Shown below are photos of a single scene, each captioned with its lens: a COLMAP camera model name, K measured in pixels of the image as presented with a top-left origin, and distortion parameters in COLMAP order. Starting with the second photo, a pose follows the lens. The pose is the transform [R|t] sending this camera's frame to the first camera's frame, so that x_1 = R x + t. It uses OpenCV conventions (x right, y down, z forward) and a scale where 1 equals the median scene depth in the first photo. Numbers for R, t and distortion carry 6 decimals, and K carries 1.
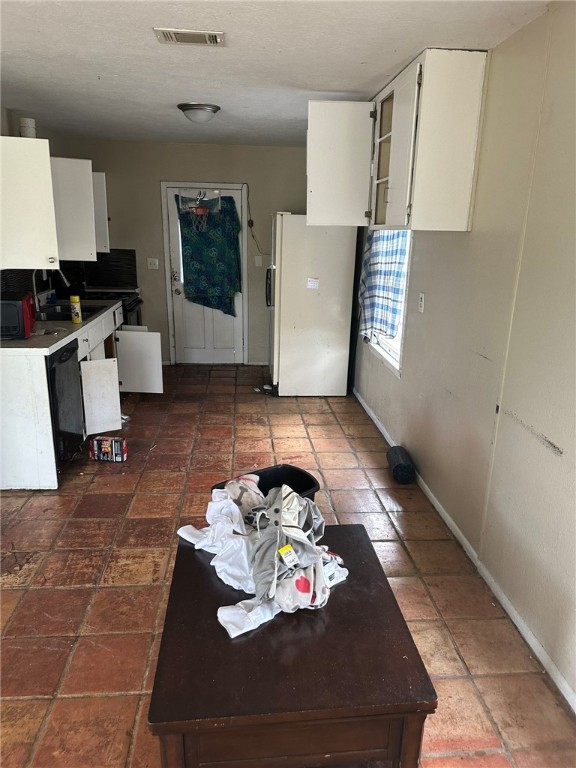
lens RADIAL K [[539.0, 0, 303.3], [0, 539.0, 396.0], [0, 0, 1]] dist [0.069694, -0.084671]
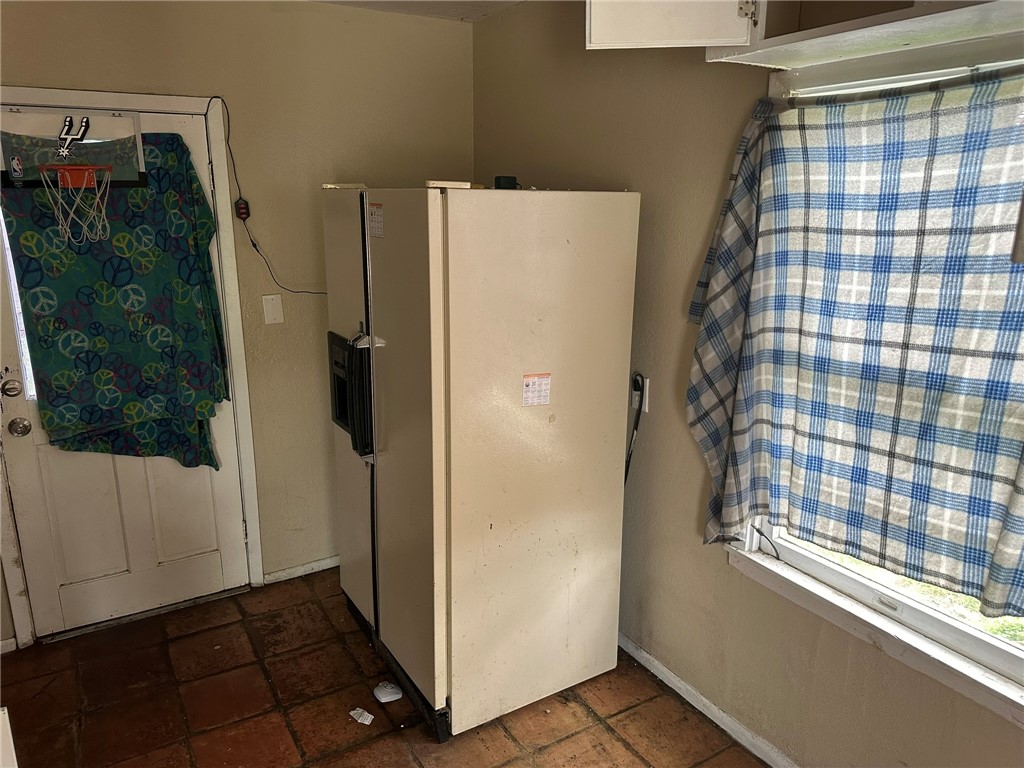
lens RADIAL K [[718.6, 0, 519.0], [0, 718.6, 378.6], [0, 0, 1]] dist [0.069694, -0.084671]
pose [[0.903069, -0.122869, 0.411546, -0.157406], [0.144164, 0.989332, -0.020975, -0.191238], [-0.404579, 0.078272, 0.911147, 0.556991]]
